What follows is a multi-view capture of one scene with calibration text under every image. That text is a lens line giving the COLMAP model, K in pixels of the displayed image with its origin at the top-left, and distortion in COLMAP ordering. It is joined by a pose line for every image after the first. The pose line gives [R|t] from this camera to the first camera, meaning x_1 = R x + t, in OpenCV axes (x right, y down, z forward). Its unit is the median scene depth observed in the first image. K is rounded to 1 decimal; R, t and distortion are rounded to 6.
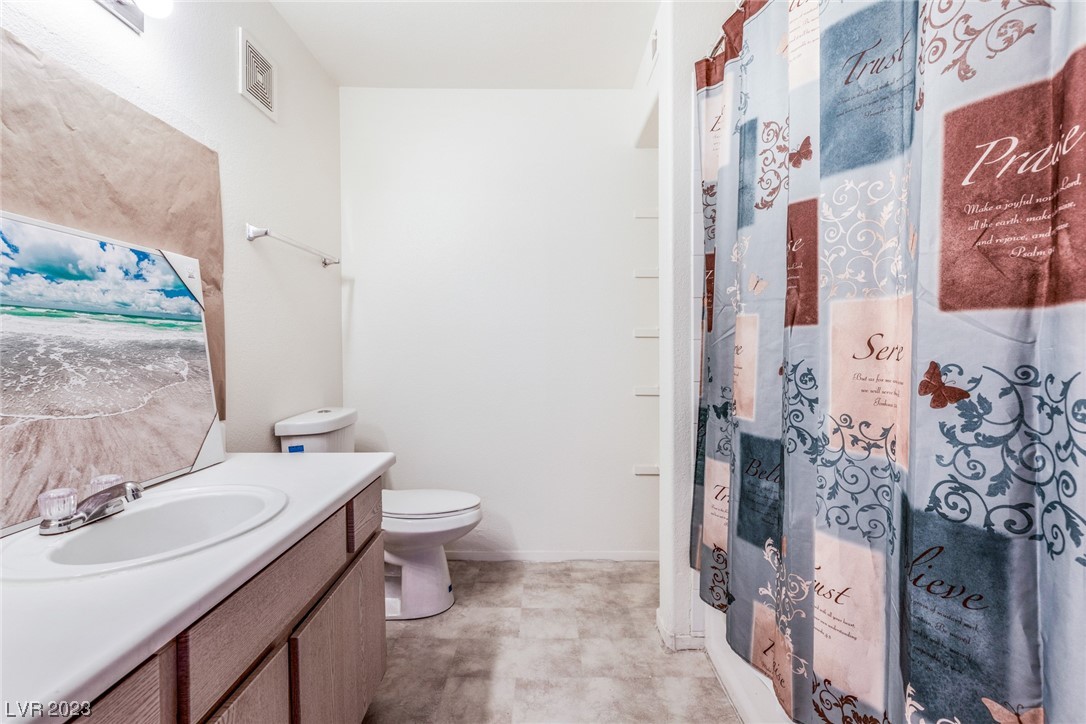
lens RADIAL K [[505.4, 0, 548.3], [0, 505.4, 348.3], [0, 0, 1]] dist [0.008533, -0.001876]
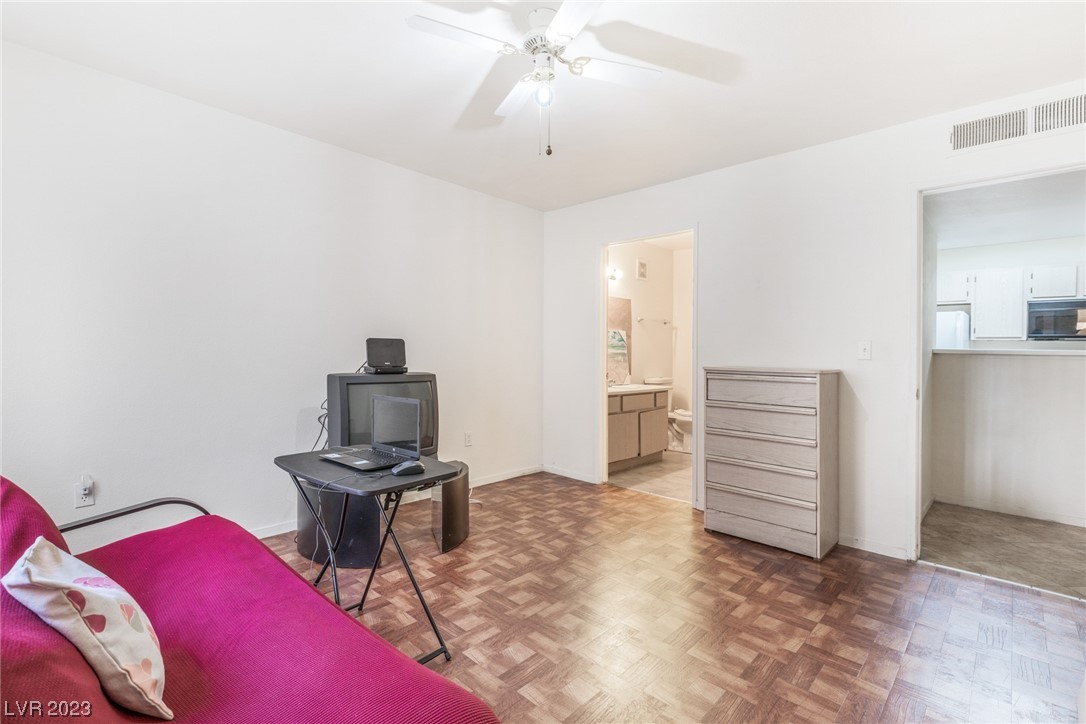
lens RADIAL K [[505.4, 0, 543.0], [0, 505.4, 359.4], [0, 0, 1]] dist [0.008533, -0.001876]
pose [[0.721305, 0.023556, -0.692217, 1.610686], [-0.020869, 0.999707, 0.012274, 0.003552], [0.692303, 0.005592, 0.721585, -2.334186]]
